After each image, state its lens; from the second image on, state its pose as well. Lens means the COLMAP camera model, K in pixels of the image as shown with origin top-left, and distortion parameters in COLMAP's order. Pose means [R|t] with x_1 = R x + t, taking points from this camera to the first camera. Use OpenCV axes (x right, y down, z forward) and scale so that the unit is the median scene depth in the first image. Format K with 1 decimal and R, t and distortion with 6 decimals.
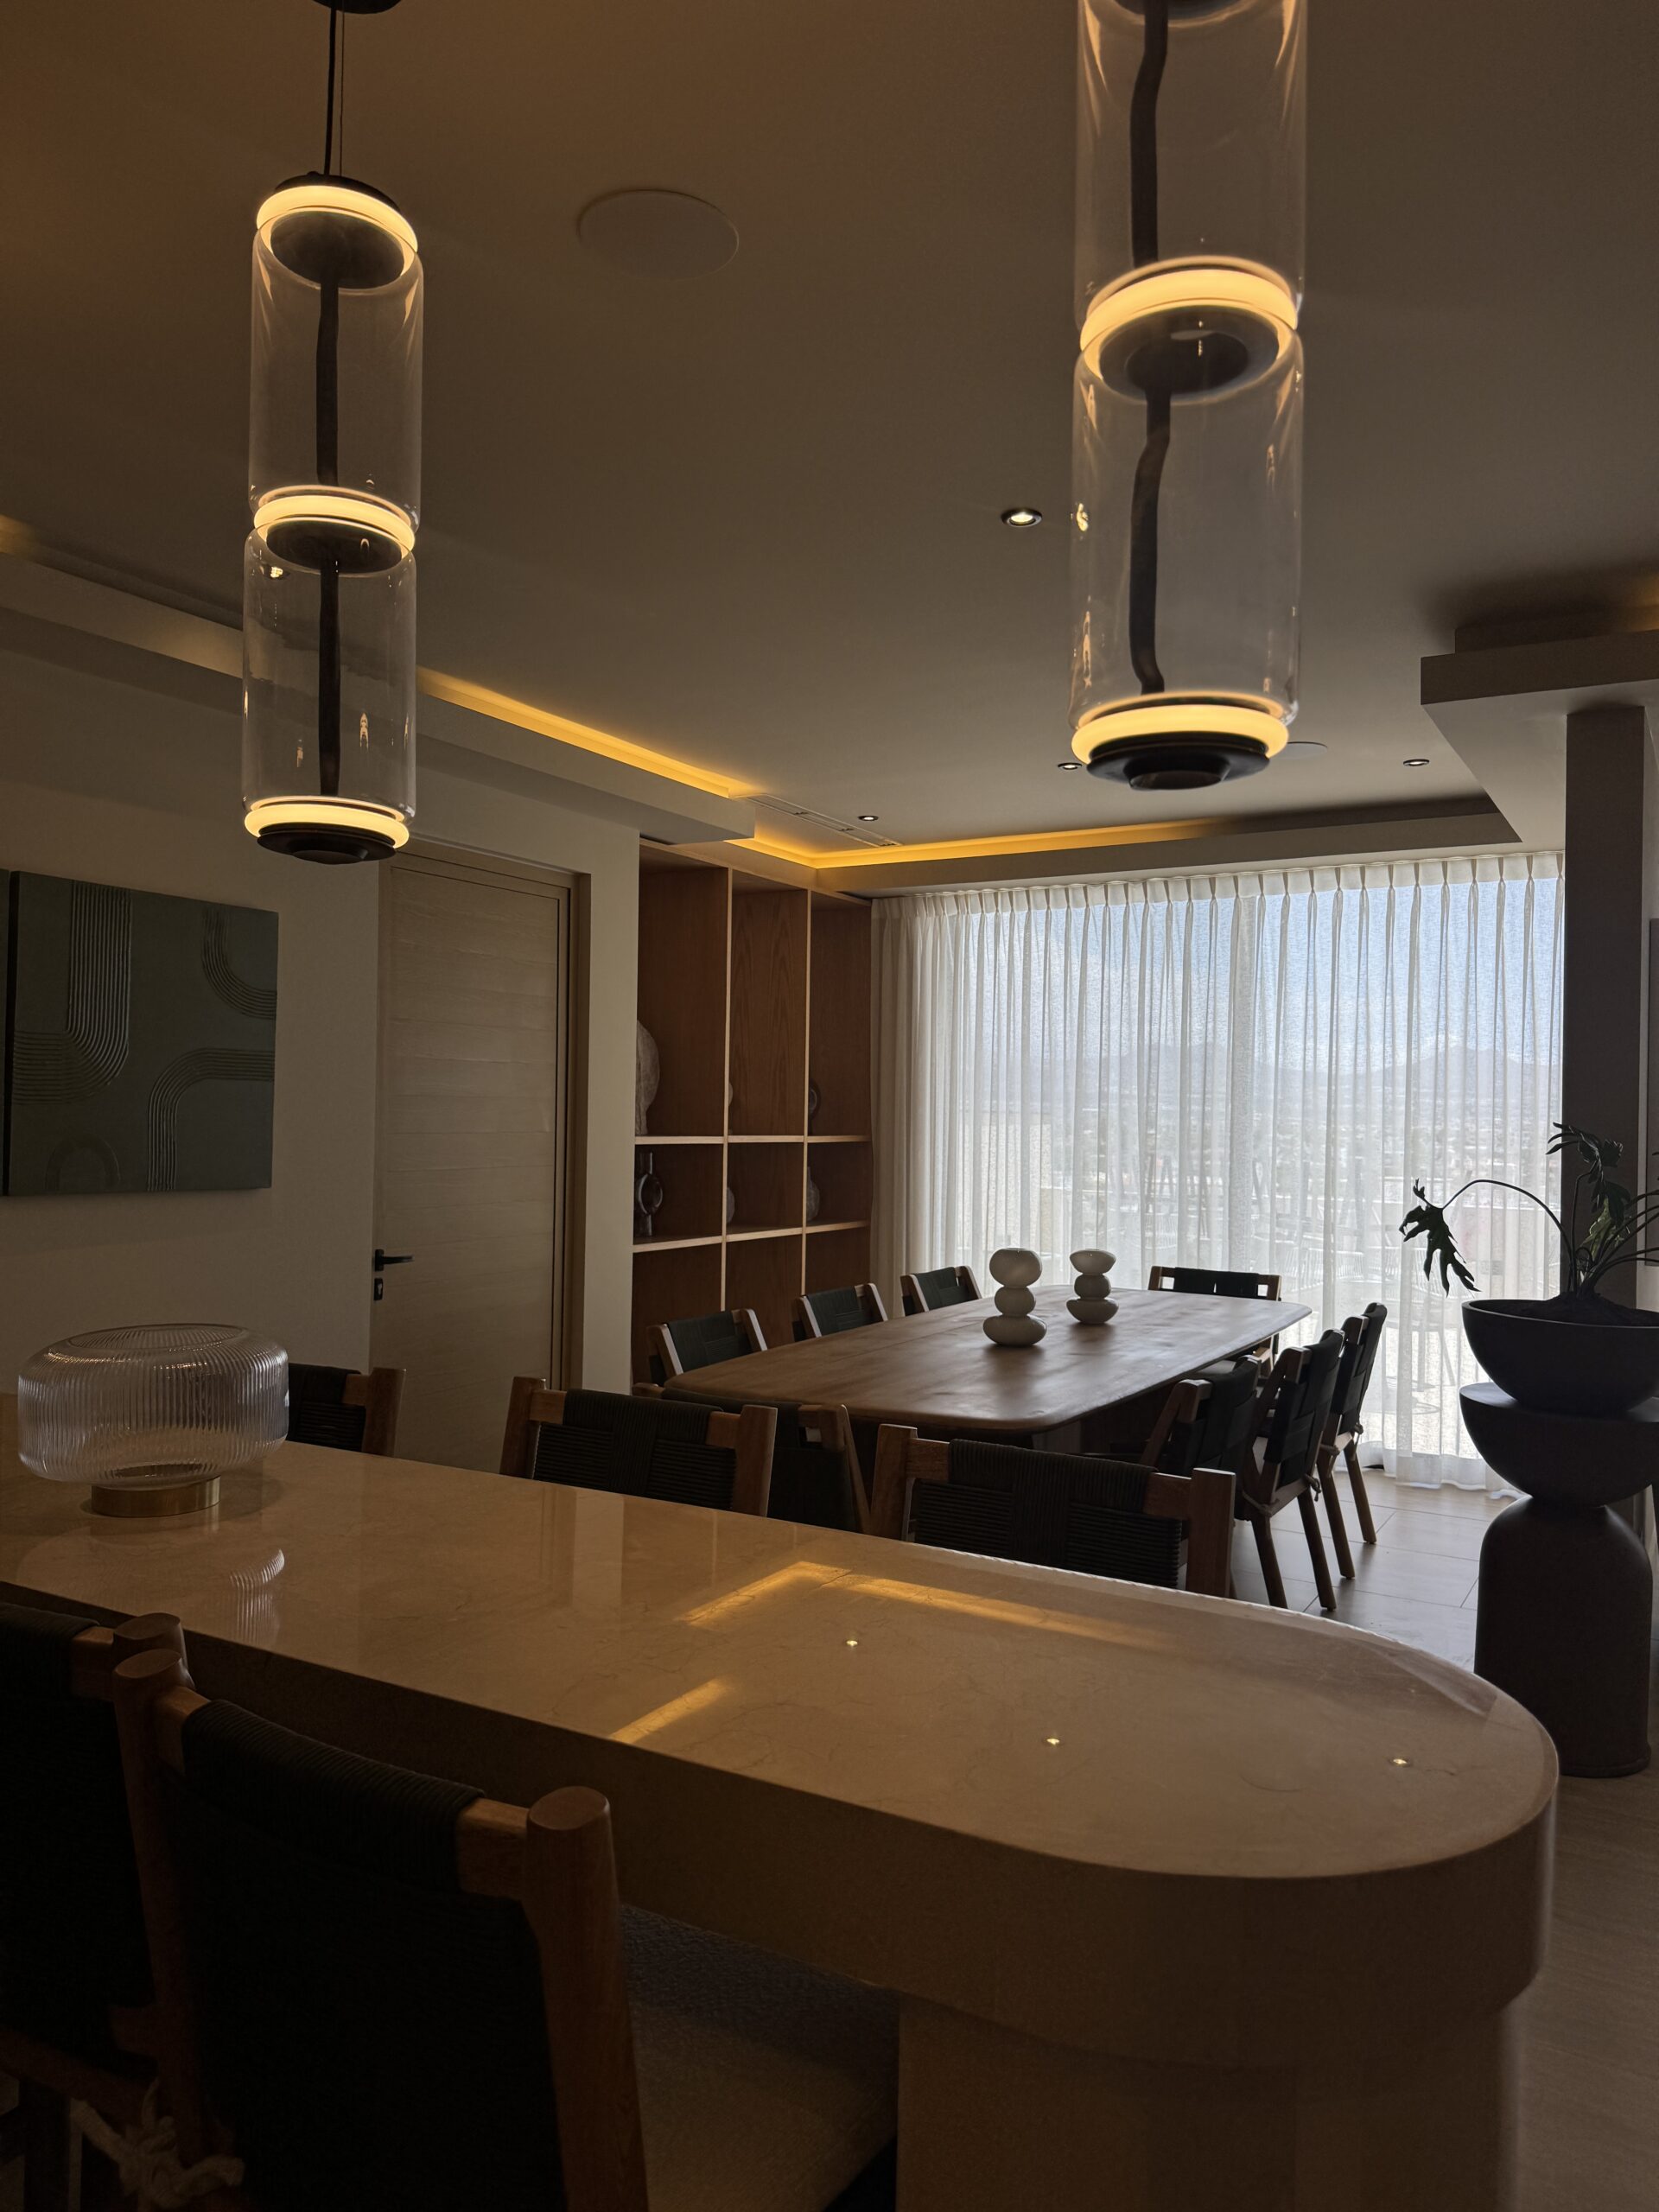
lens RADIAL K [[1565.2, 0, 819.6], [0, 1565.2, 1106.3], [0, 0, 1]] dist [0.040784, -0.049777]
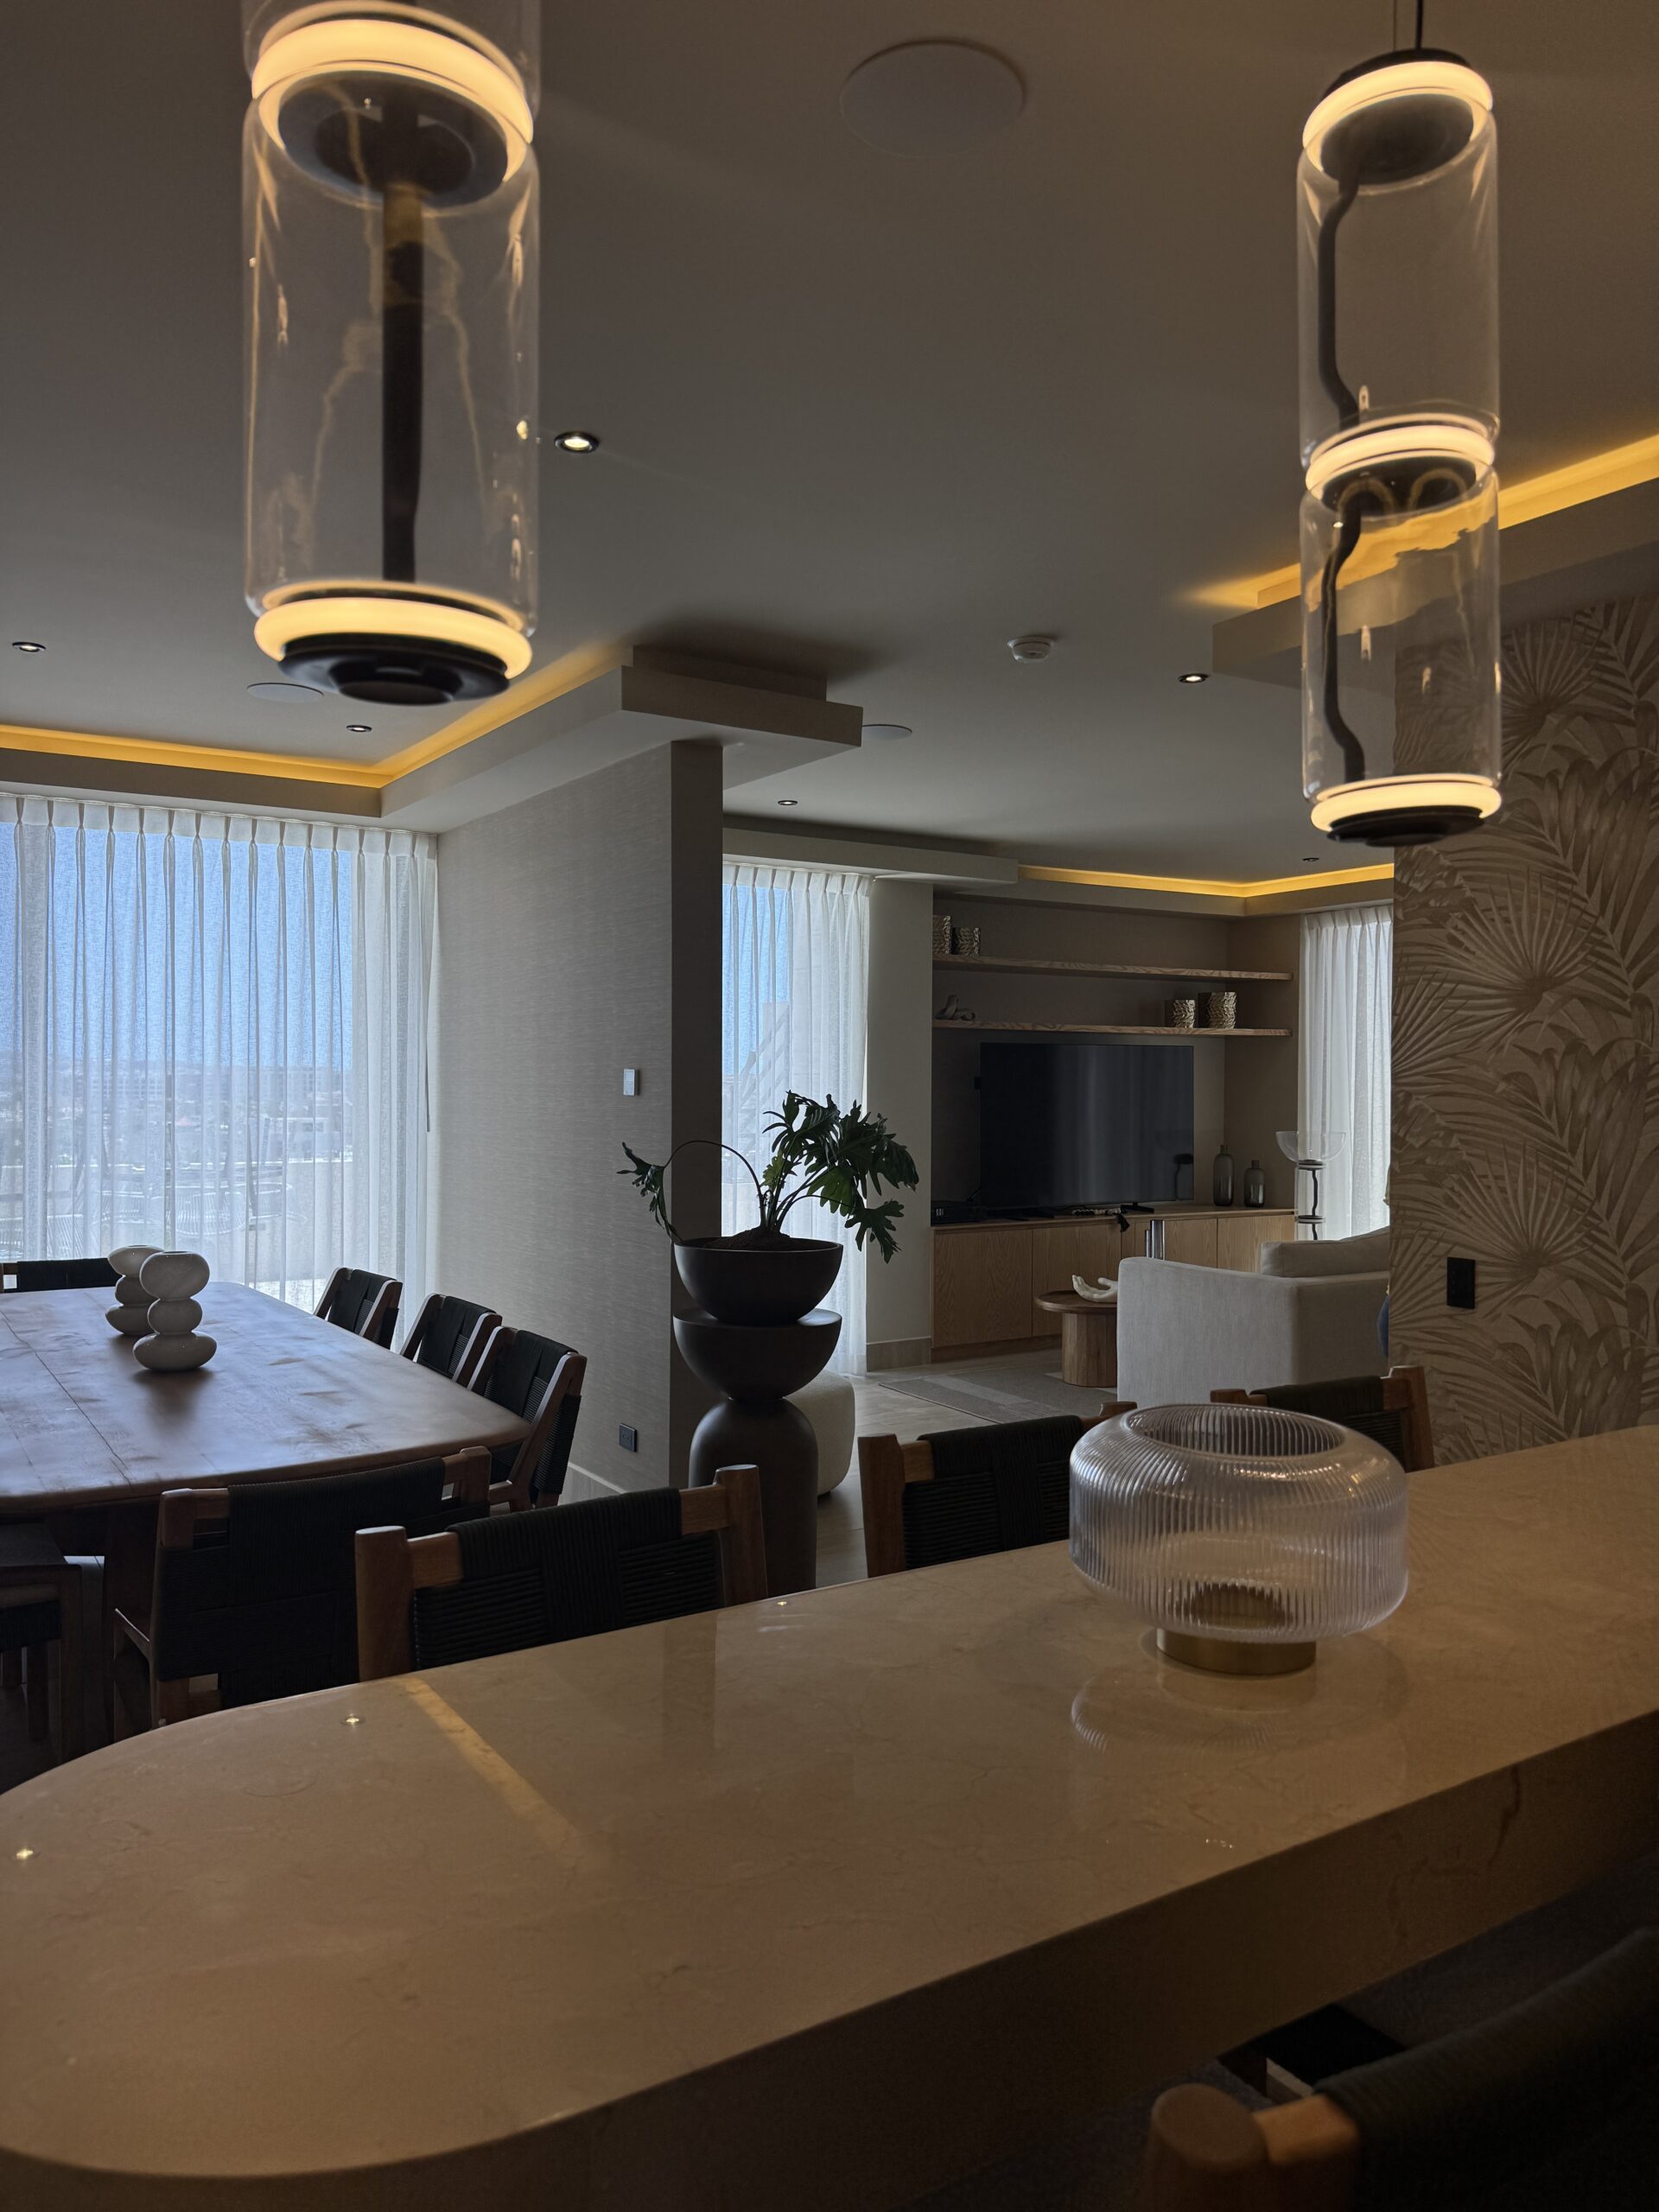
lens RADIAL K [[1565.2, 0, 819.3], [0, 1565.2, 1103.3], [0, 0, 1]] dist [0.040784, -0.049777]
pose [[0.462854, -0.022299, 0.886154, -0.355304], [-0.008382, 0.999529, 0.029530, -0.011503], [-0.886395, -0.021096, 0.462449, 0.258179]]
